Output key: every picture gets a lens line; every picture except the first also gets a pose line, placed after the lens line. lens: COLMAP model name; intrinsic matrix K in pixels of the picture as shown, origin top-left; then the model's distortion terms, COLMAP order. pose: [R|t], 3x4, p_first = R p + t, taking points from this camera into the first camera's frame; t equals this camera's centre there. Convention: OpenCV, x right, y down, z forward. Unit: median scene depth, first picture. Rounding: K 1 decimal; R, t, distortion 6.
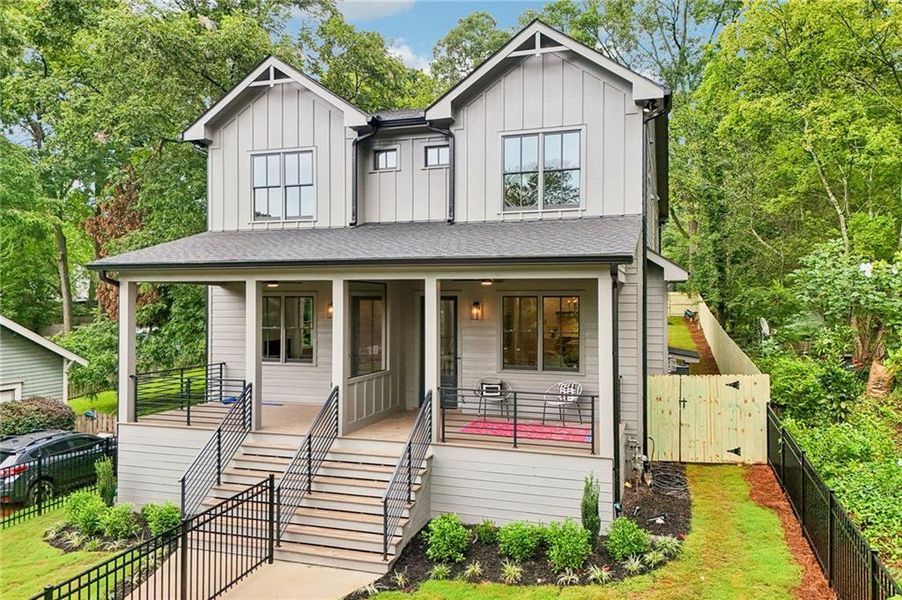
lens RADIAL K [[675.1, 0, 455.2], [0, 675.1, 297.1], [0, 0, 1]] dist [0.046513, -0.001761]
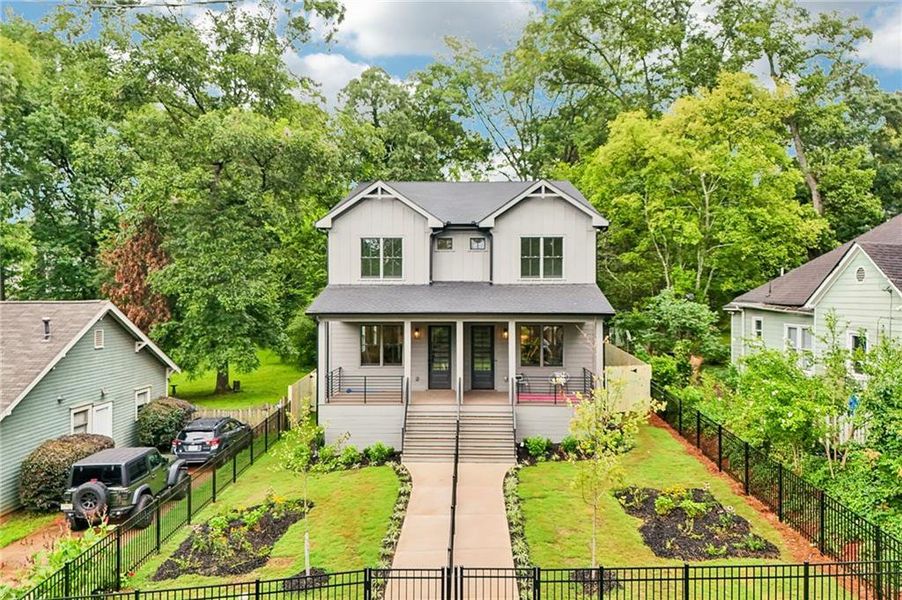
lens RADIAL K [[675.1, 0, 449.4], [0, 675.1, 300.4], [0, 0, 1]] dist [0.046513, -0.001761]
pose [[0.962223, -0.002375, 0.272252, -0.593290], [-0.002788, 0.999824, 0.018574, -0.100395], [-0.272248, -0.018631, 0.962047, -0.675282]]
